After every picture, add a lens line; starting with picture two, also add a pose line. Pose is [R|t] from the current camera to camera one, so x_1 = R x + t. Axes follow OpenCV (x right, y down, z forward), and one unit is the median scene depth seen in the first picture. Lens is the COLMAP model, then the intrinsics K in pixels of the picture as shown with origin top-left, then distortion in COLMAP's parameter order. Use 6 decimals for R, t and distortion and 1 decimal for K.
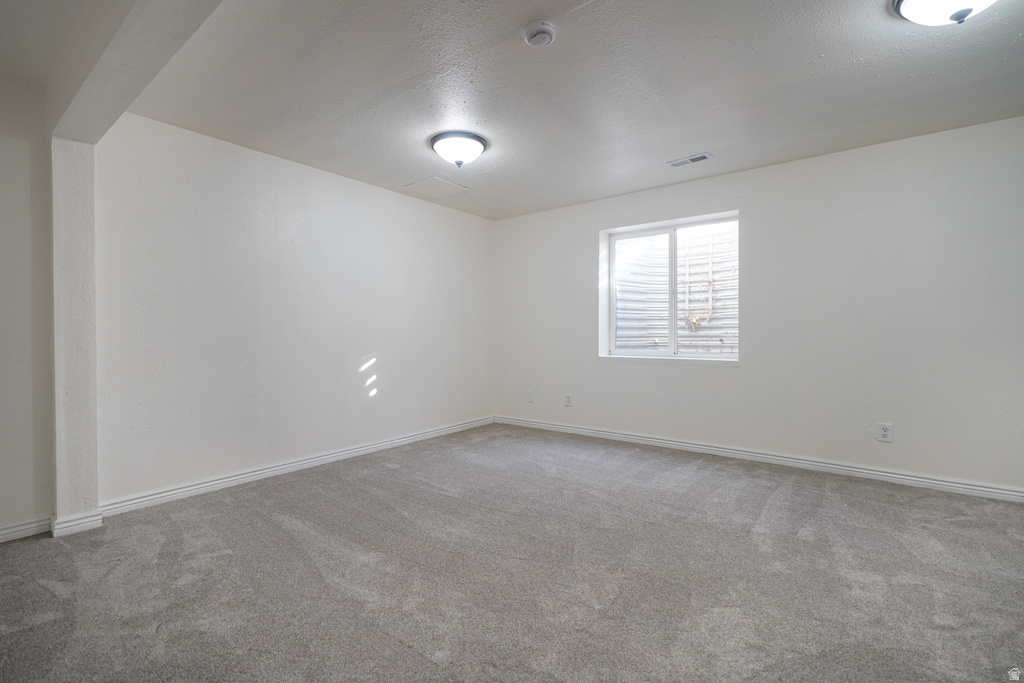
lens RADIAL K [[463.6, 0, 512.3], [0, 463.6, 344.8], [0, 0, 1]] dist [-0.014622, 0.006010]
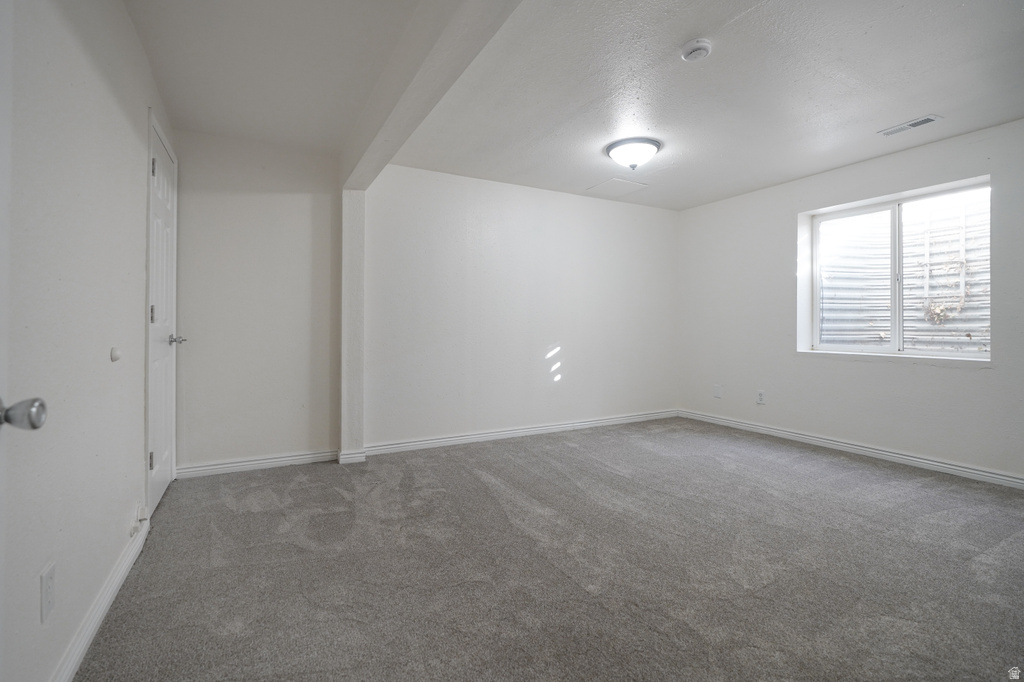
lens RADIAL K [[463.6, 0, 512.3], [0, 463.6, 344.3], [0, 0, 1]] dist [-0.014622, 0.006010]
pose [[0.918940, 0.021759, -0.393798, 0.057513], [-0.014969, 0.999682, 0.020307, 0.002674], [0.394114, -0.012766, 0.918973, -0.099200]]
